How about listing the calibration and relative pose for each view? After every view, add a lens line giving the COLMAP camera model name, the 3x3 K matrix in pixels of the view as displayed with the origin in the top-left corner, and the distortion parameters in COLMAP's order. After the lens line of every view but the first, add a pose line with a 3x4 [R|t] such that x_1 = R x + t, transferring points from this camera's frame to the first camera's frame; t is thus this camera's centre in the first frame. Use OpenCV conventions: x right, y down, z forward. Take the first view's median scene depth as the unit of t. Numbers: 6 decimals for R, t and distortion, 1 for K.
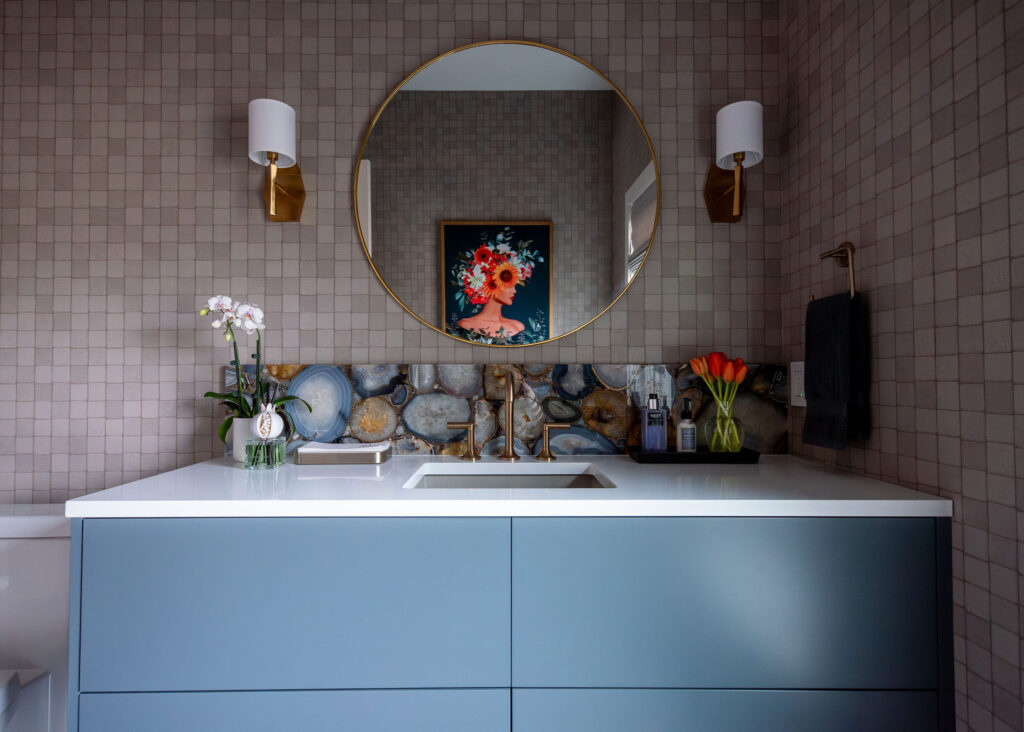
lens RADIAL K [[540.1, 0, 508.9], [0, 540.1, 364.4], [0, 0, 1]] dist [0.012371, -0.001441]
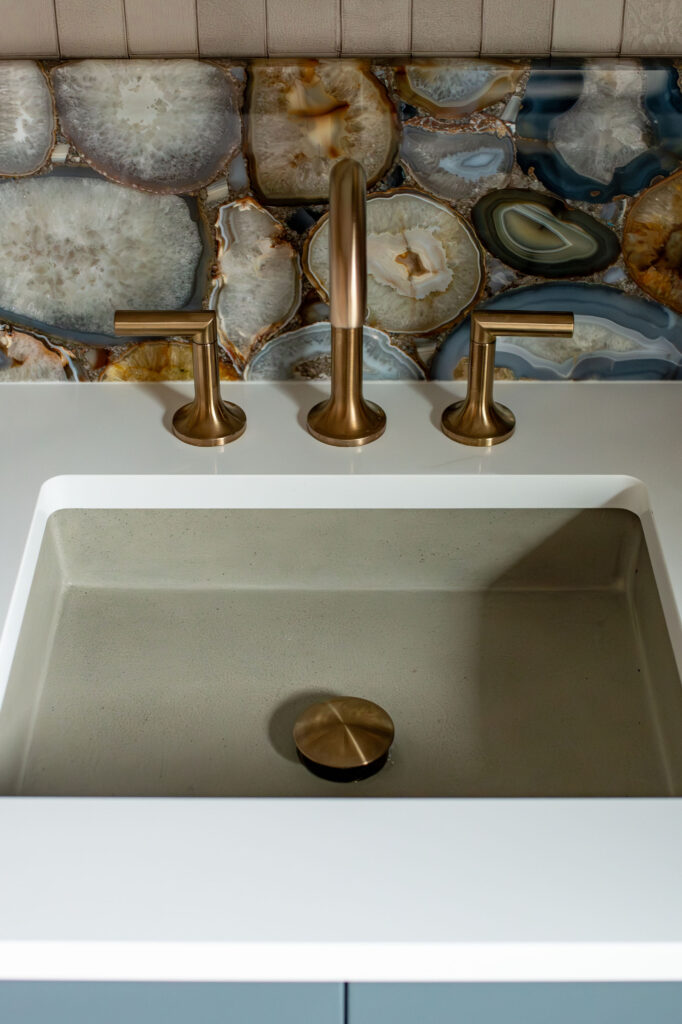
lens RADIAL K [[1595.5, 0, 332.4], [0, 1595.5, 510.1], [0, 0, 1]] dist [-0.075848, 0.000000]
pose [[0.999990, -0.002242, -0.003984, -0.003746], [0.004201, 0.794531, 0.607209, -0.279987], [0.001804, -0.607219, 0.794532, 0.303222]]
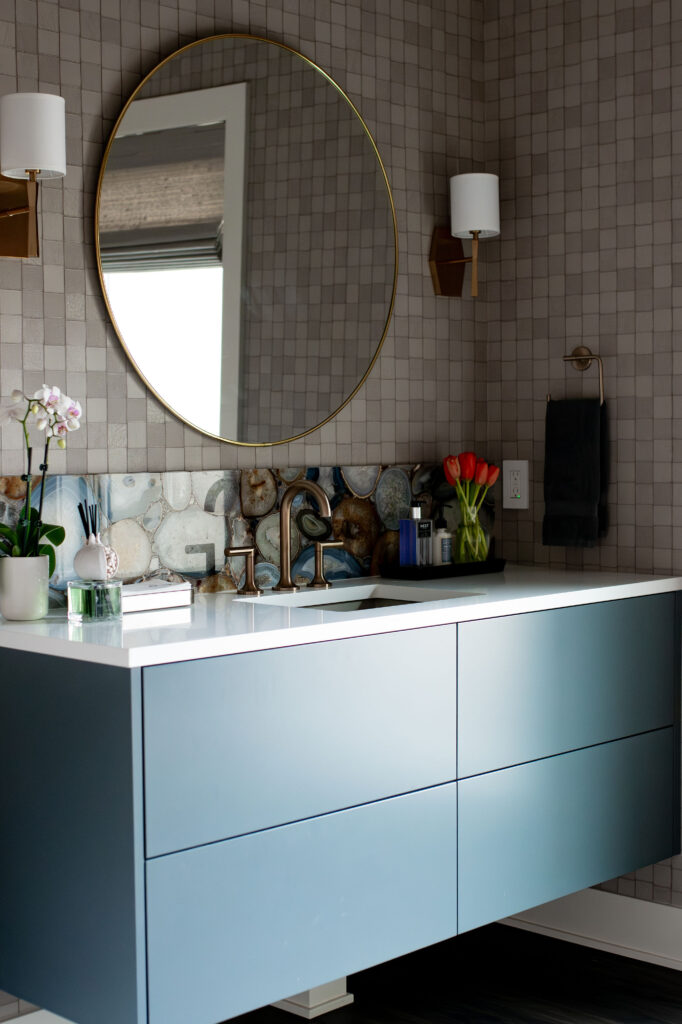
lens RADIAL K [[1595.5, 0, 342.7], [0, 1595.5, 512.6], [0, 0, 1]] dist [-0.075848, 0.000000]
pose [[0.699297, -0.040620, 0.713676, -1.534218], [-0.009845, 0.997742, 0.066434, -0.089328], [-0.714763, -0.053483, 0.697318, -0.651563]]
